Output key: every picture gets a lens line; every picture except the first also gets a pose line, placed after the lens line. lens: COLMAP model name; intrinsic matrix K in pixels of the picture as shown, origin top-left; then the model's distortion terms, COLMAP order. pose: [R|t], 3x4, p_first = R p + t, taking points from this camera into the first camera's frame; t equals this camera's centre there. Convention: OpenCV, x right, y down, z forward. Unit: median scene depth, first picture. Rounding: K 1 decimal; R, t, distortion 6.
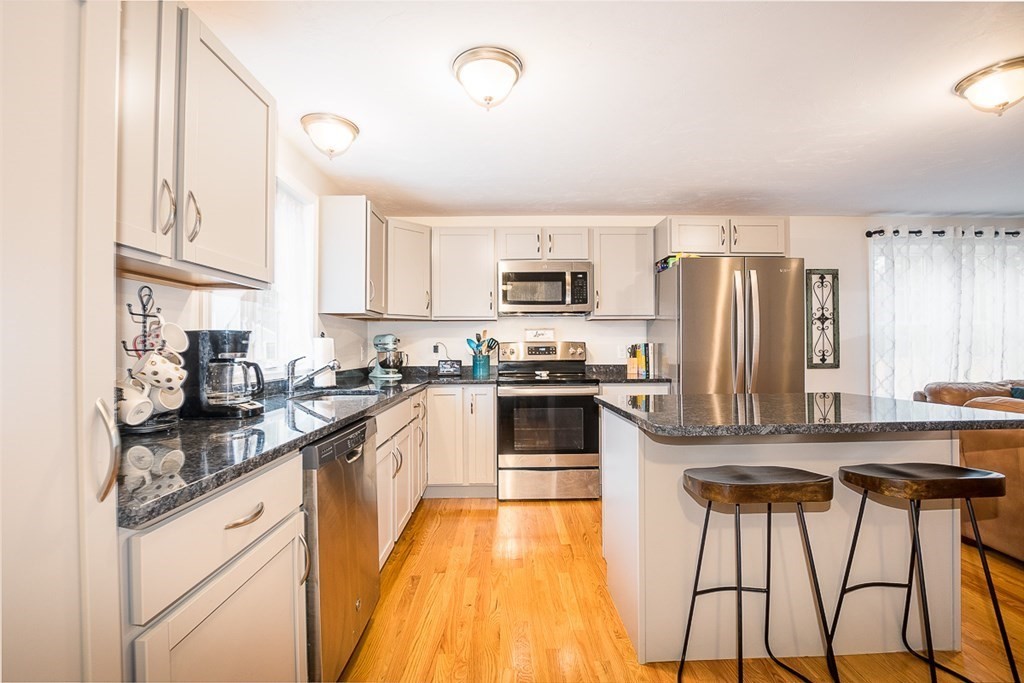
lens RADIAL K [[445.1, 0, 507.1], [0, 445.1, 342.0], [0, 0, 1]] dist [-0.001499, -0.000024]
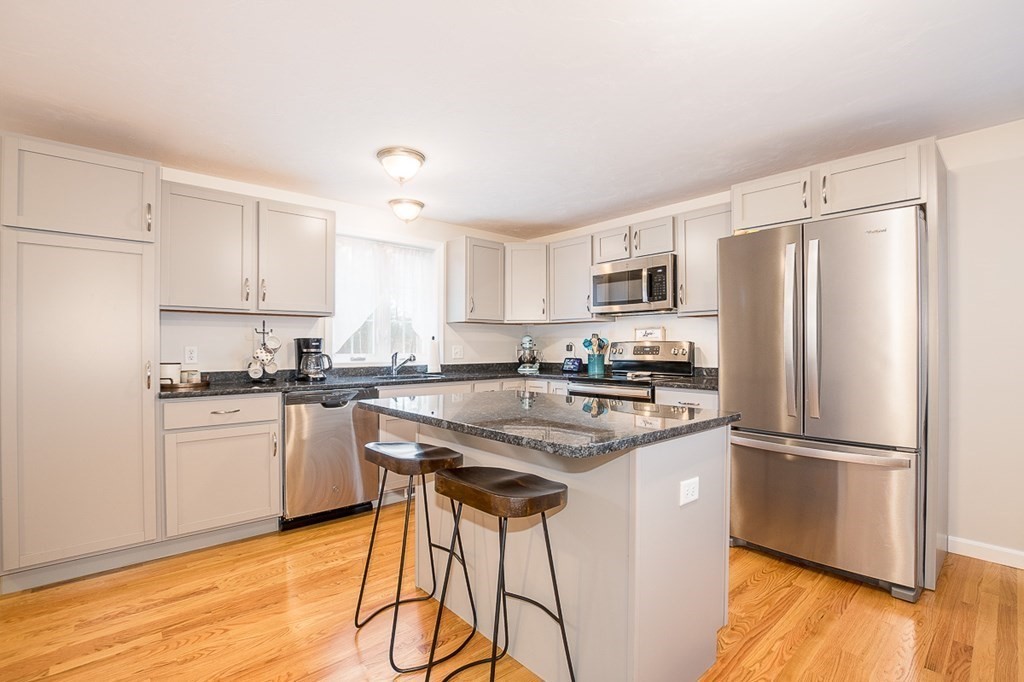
lens RADIAL K [[454.4, 0, 512.0], [0, 454.4, 341.0], [0, 0, 1]] dist [-0.015658, -0.000024]
pose [[0.654151, -0.002185, -0.756361, 0.667143], [0.005863, 0.999980, 0.002182, -0.005738], [0.756341, -0.005861, 0.654151, 0.145831]]
